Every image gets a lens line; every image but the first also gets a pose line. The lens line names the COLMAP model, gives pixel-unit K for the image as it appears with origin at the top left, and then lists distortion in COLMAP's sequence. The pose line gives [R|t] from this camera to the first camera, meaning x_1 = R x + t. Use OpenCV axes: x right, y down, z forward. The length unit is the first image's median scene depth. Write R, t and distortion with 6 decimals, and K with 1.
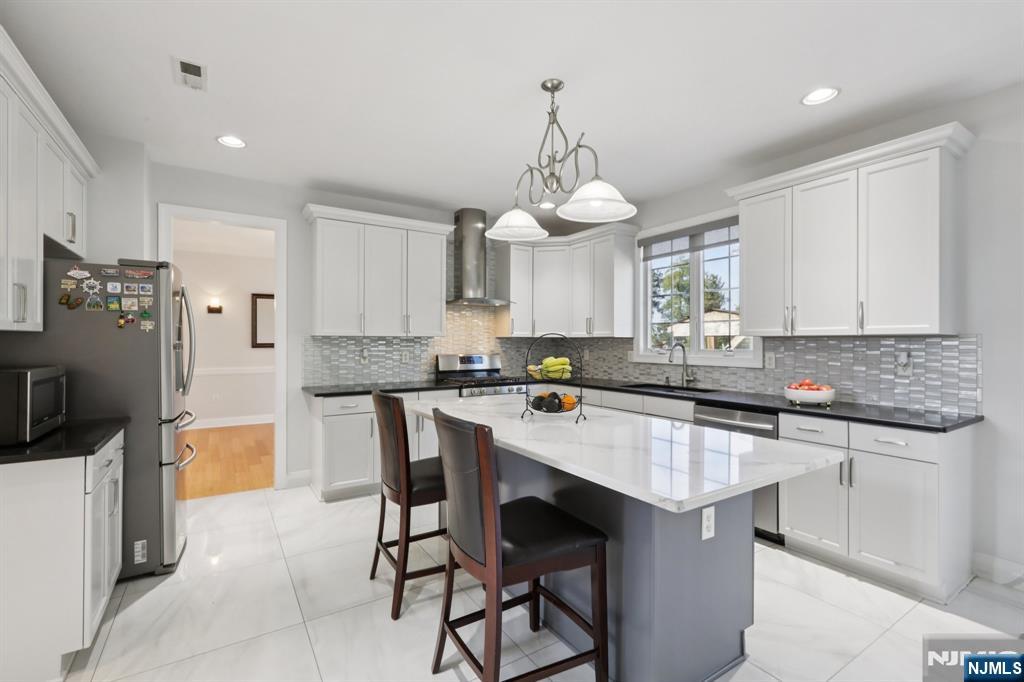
lens RADIAL K [[456.4, 0, 512.0], [0, 456.4, 341.0], [0, 0, 1]] dist [-0.000547, -0.000052]
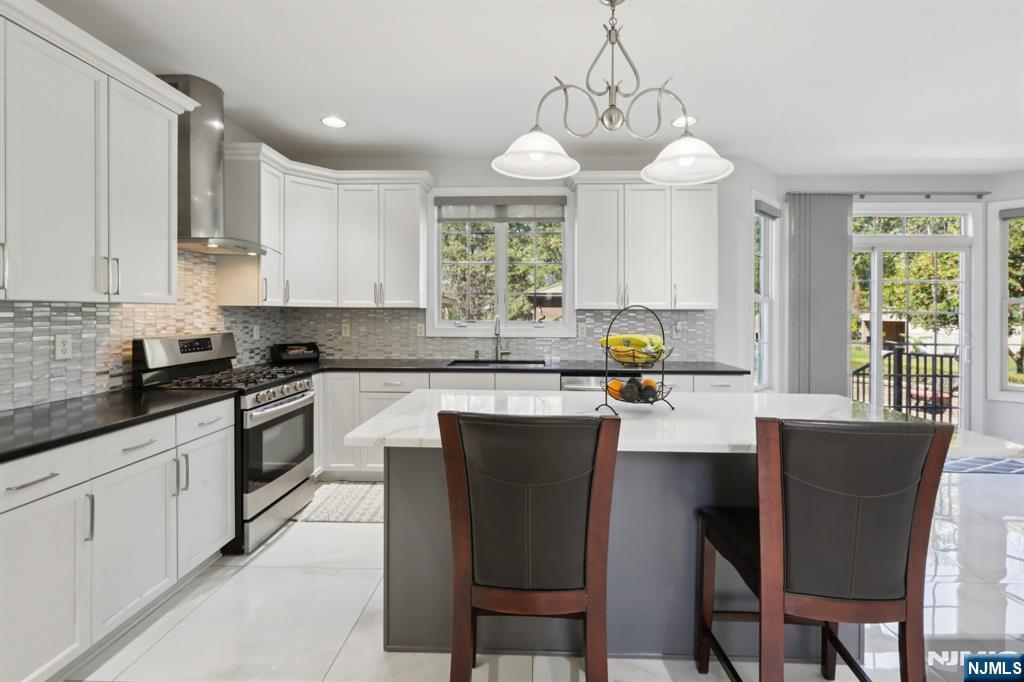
lens RADIAL K [[466.1, 0, 514.7], [0, 466.1, 317.2], [0, 0, 1]] dist [0.000199, -0.000136]
pose [[0.568767, -0.006279, 0.822475, -0.468454], [-0.004357, 0.999934, 0.010647, -0.001854], [-0.822487, -0.009639, 0.568702, 0.456626]]
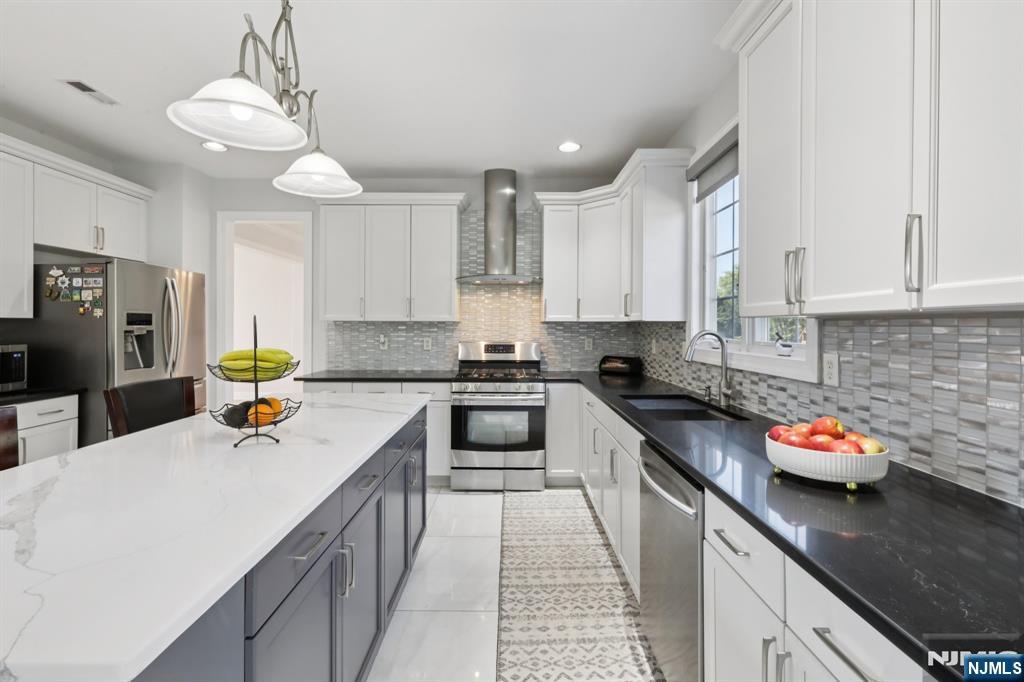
lens RADIAL K [[457.0, 0, 504.9], [0, 457.0, 327.9], [0, 0, 1]] dist [0.000195, 0.000103]
pose [[0.837955, 0.003484, -0.545728, 0.519327], [-0.001969, 0.999992, 0.003361, 0.000092], [0.545735, -0.001742, 0.837956, 0.400498]]
